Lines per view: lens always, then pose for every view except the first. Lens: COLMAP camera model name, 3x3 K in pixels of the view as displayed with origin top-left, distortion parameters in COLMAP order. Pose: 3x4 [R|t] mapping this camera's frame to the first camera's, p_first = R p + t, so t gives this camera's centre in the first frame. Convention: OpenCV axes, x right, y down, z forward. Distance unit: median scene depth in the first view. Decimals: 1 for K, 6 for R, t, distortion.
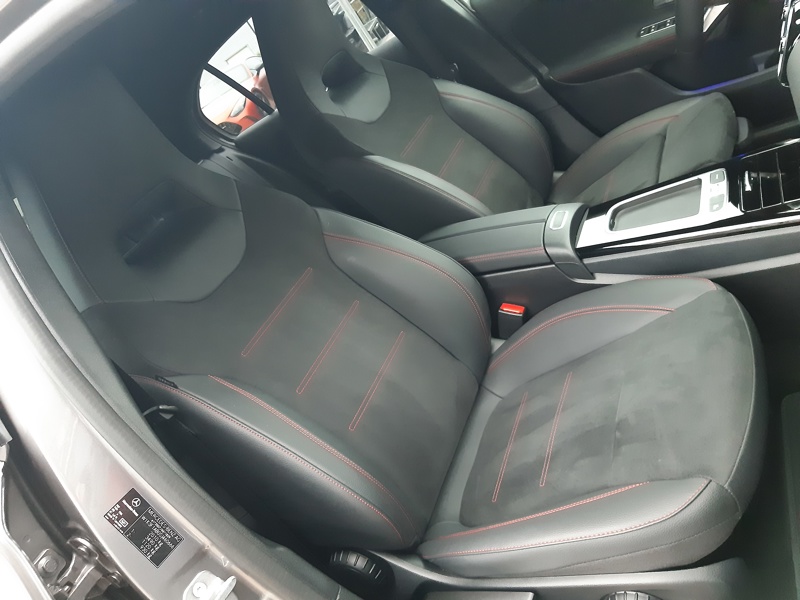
lens RADIAL K [[621.0, 0, 400.0], [0, 621.0, 300.0], [0, 0, 1]] dist [0.083801, -0.140191]
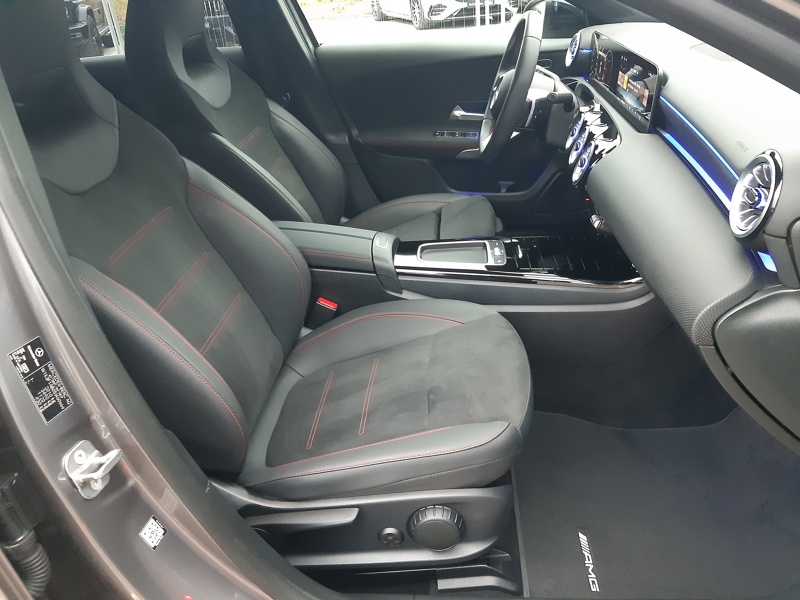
lens RADIAL K [[600.0, 0, 400.0], [0, 600.0, 300.0], [0, 0, 1]] dist [0.221775, -0.417918]
pose [[0.841693, 0.263550, 0.471269, -0.285666], [-0.213804, 0.964126, -0.157316, 0.187439], [-0.495823, 0.031653, 0.867846, -0.053188]]
